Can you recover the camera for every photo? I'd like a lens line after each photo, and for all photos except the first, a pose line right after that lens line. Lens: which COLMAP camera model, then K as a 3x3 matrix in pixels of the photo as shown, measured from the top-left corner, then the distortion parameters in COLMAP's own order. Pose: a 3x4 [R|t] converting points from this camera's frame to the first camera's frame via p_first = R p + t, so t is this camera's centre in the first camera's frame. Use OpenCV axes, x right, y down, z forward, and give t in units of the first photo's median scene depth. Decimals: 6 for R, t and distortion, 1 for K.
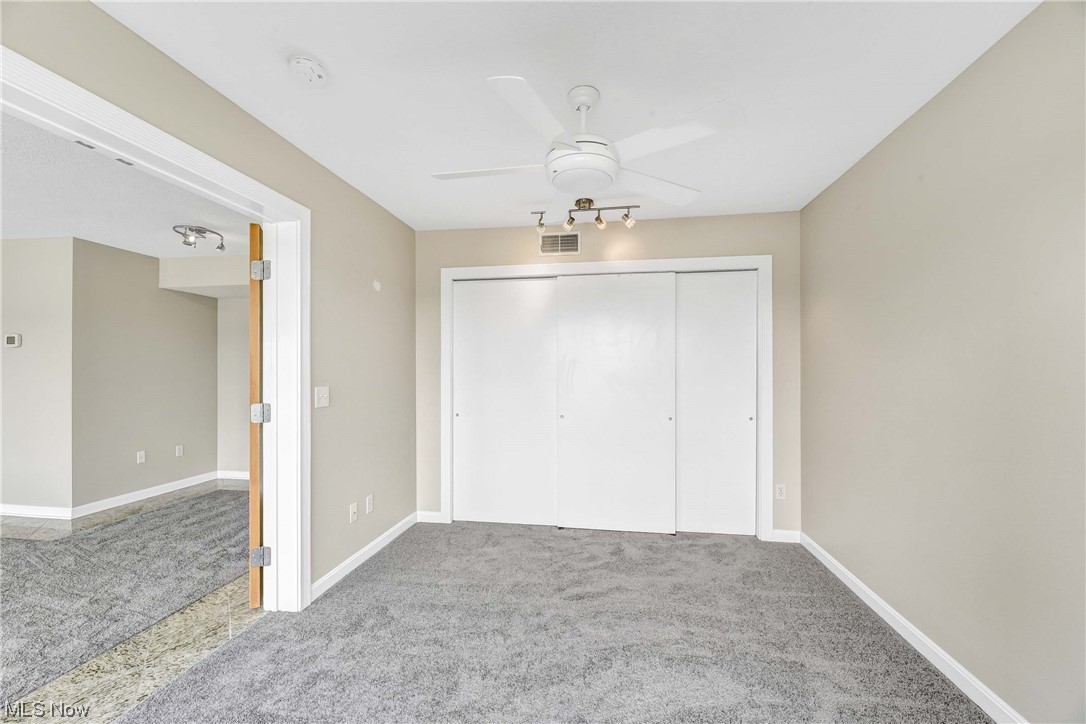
lens RADIAL K [[445.2, 0, 549.4], [0, 445.2, 368.1], [0, 0, 1]] dist [0.000560, -0.002823]
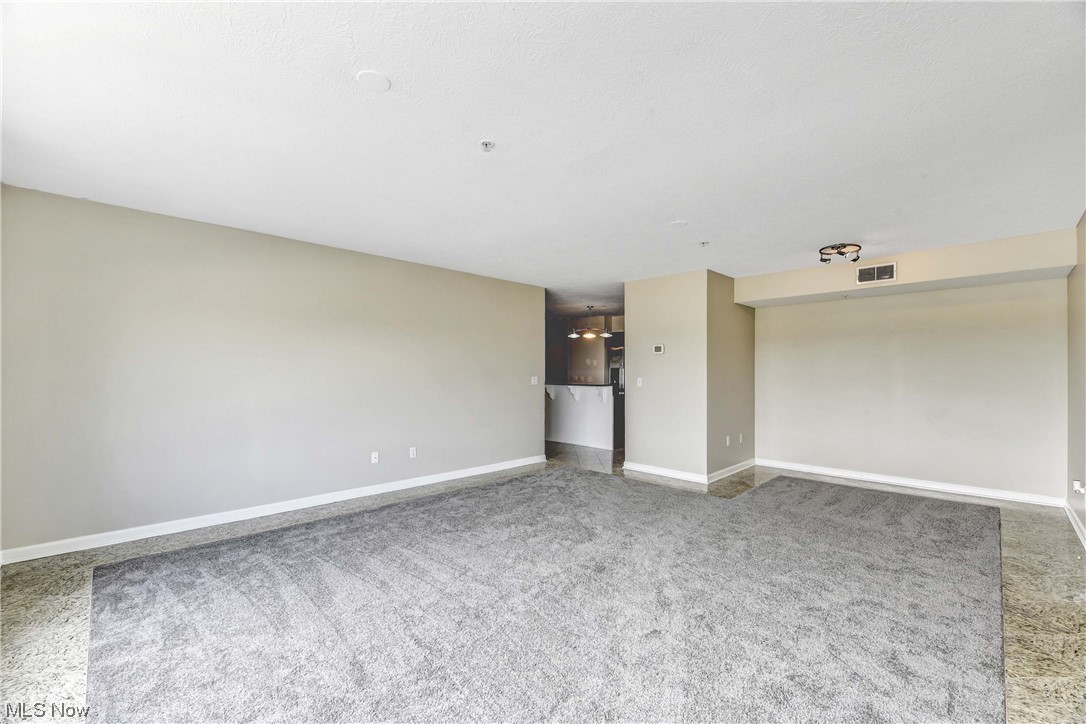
lens RADIAL K [[445.2, 0, 554.5], [0, 445.2, 370.2], [0, 0, 1]] dist [0.000560, -0.002823]
pose [[0.802541, -0.000945, -0.596596, -0.800024], [-0.000535, 0.999997, -0.002305, 0.009280], [0.596597, 0.002169, 0.802538, -0.403431]]
